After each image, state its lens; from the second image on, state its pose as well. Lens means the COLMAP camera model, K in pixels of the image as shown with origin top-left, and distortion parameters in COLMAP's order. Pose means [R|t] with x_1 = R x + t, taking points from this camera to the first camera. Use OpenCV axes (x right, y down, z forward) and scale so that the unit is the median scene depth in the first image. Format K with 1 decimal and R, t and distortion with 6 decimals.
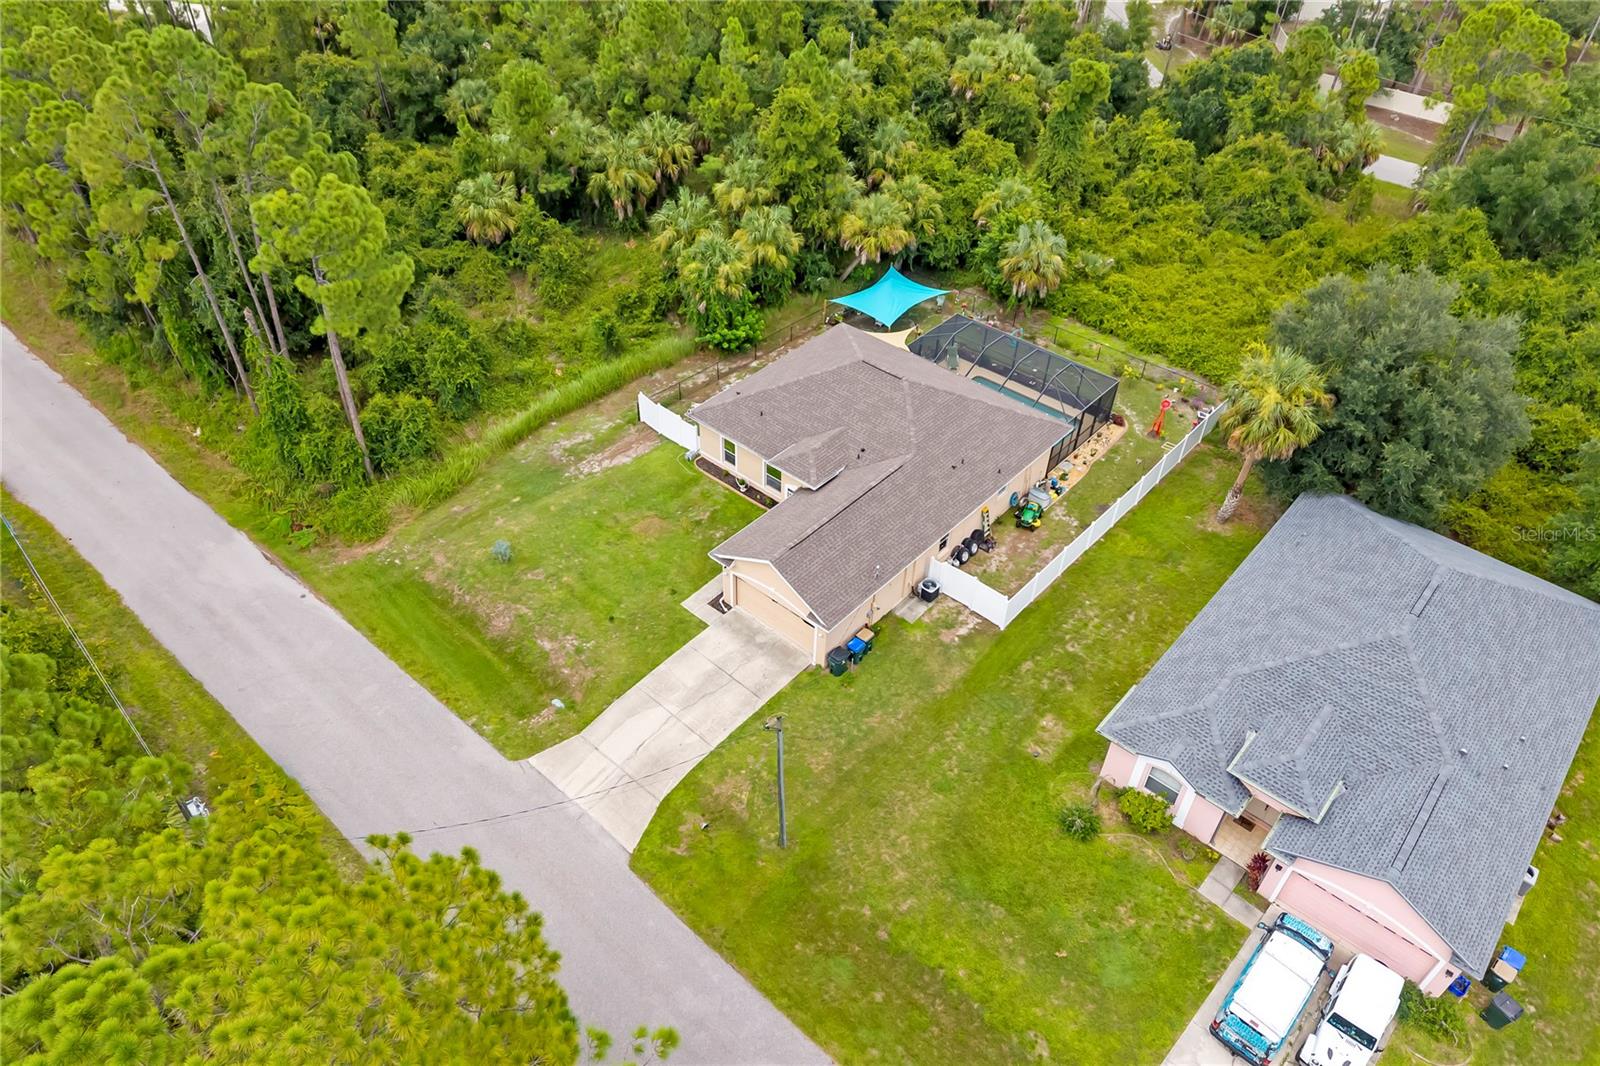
lens RADIAL K [[1060.7, 0, 774.1], [0, 1060.7, 536.3], [0, 0, 1]] dist [0.041594, -0.044887]
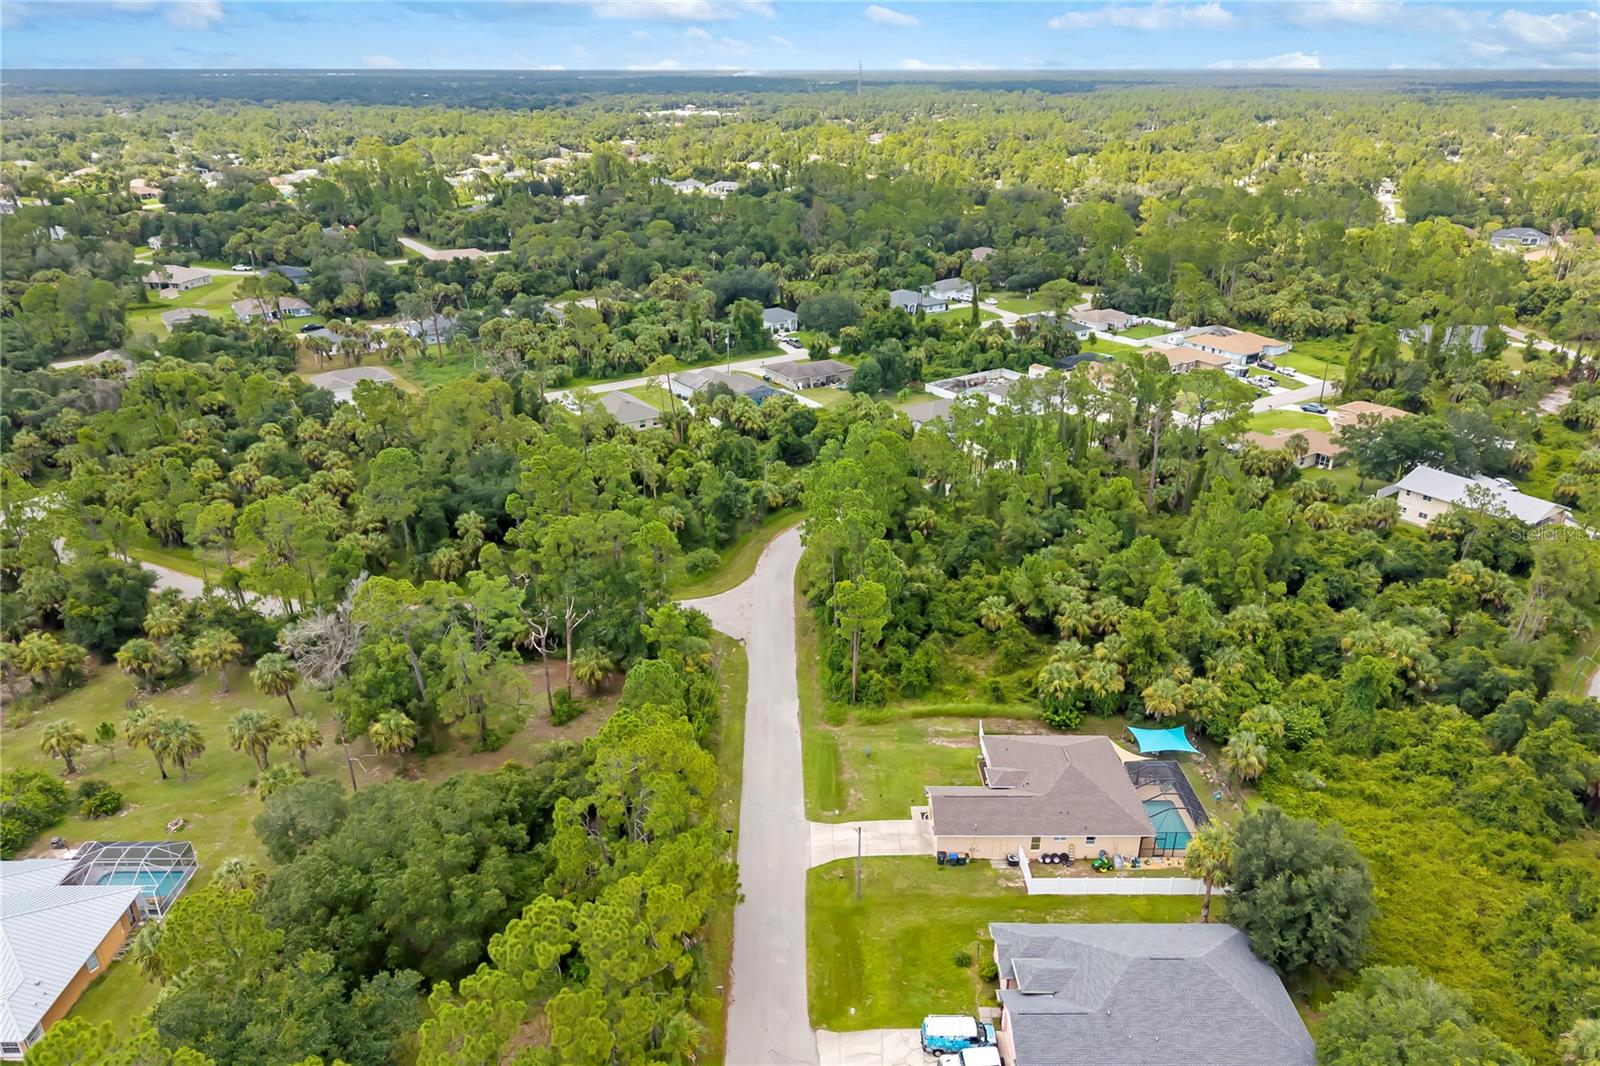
lens RADIAL K [[1060.7, 0, 774.1], [0, 1060.7, 536.3], [0, 0, 1]] dist [0.041594, -0.044887]
pose [[0.654576, 0.278415, -0.702862, 1.047654], [-0.482553, 0.869555, -0.104958, -0.048497], [0.581956, 0.407871, 0.703540, -0.847222]]
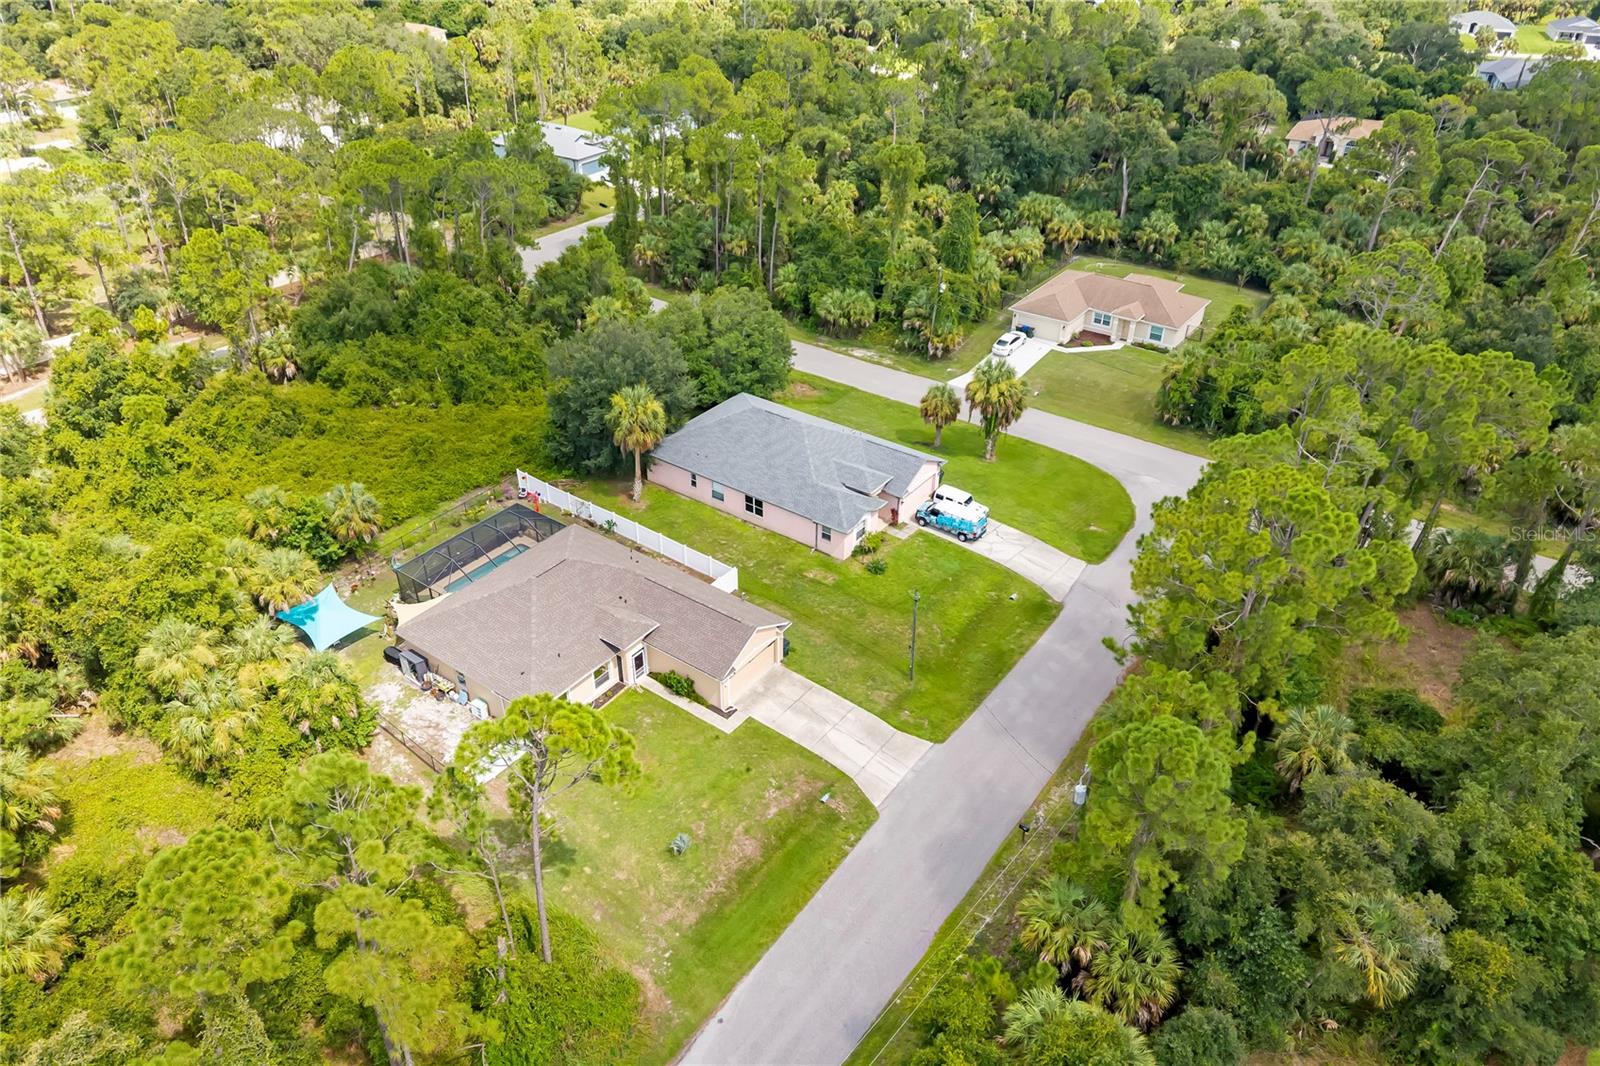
lens RADIAL K [[1068.4, 0, 760.6], [0, 1068.4, 532.5], [0, 0, 1]] dist [0.079356, -0.001970]
pose [[-0.075594, -0.560268, 0.824855, -1.034999], [0.659161, 0.592619, 0.462935, -0.666751], [-0.748192, 0.578707, 0.324509, 0.379852]]
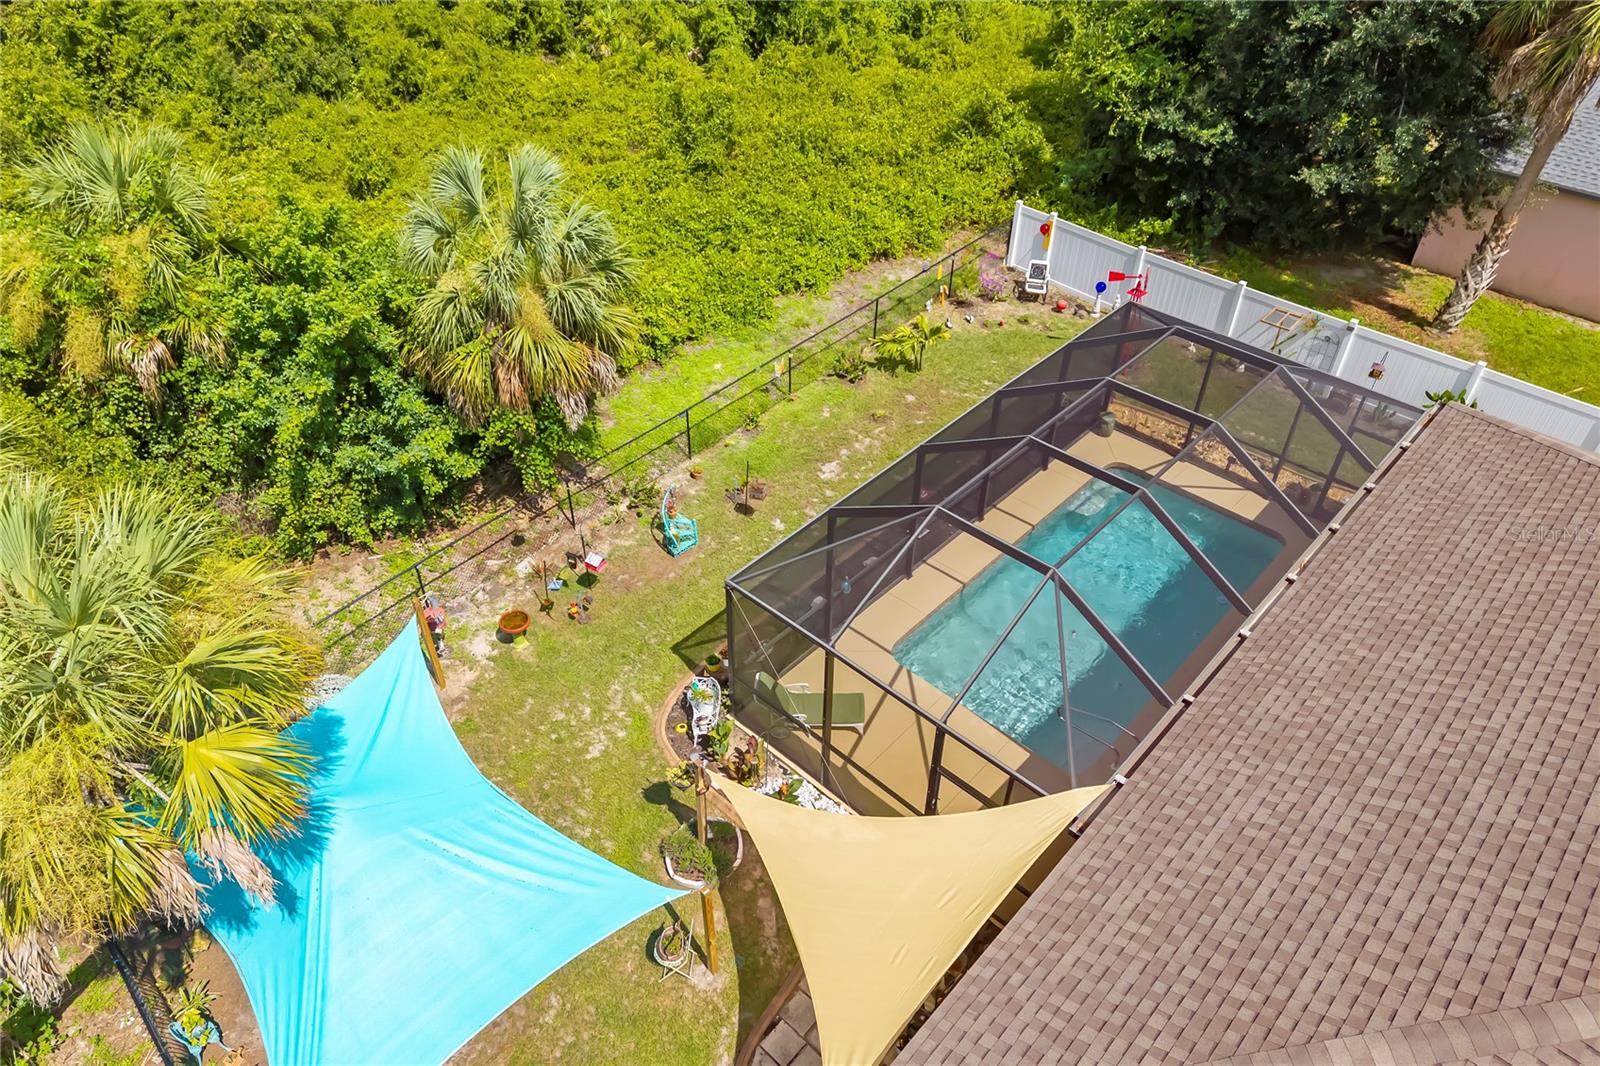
lens RADIAL K [[1091.5, 0, 800.0], [0, 1091.5, 533.0], [0, 0, 1]] dist [0.046252, -0.052324]
pose [[0.013037, -0.658107, 0.752812, 0.010928], [0.649764, 0.577828, 0.493884, -0.415913], [-0.760025, 0.482711, 0.435147, 1.134894]]
